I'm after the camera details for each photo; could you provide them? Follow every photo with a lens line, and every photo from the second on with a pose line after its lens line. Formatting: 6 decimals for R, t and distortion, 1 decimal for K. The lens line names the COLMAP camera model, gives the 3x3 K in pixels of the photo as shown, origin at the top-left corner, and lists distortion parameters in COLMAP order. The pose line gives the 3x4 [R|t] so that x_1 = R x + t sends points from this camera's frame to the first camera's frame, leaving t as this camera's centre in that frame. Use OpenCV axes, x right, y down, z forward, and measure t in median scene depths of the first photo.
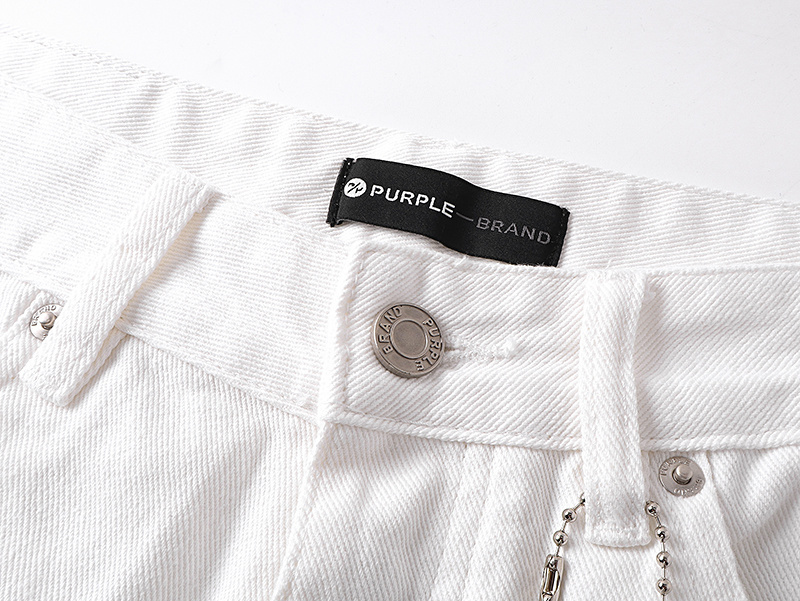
lens RADIAL K [[833.3, 0, 400.0], [0, 833.3, 300.5], [0, 0, 1]] dist [0.037257, -0.013208]
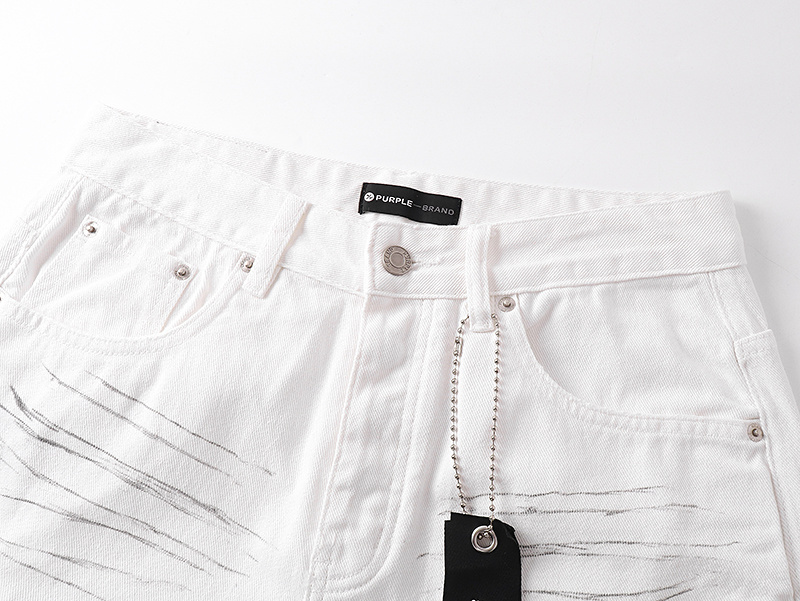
lens RADIAL K [[833.3, 0, 400.0], [0, 833.3, 300.5], [0, 0, 1]] dist [0.037257, -0.013208]
pose [[0.996659, -0.081667, -0.001503, 0.012825], [0.081411, 0.991712, 0.099399, -0.080393], [-0.006627, -0.099189, 0.995047, -1.488703]]
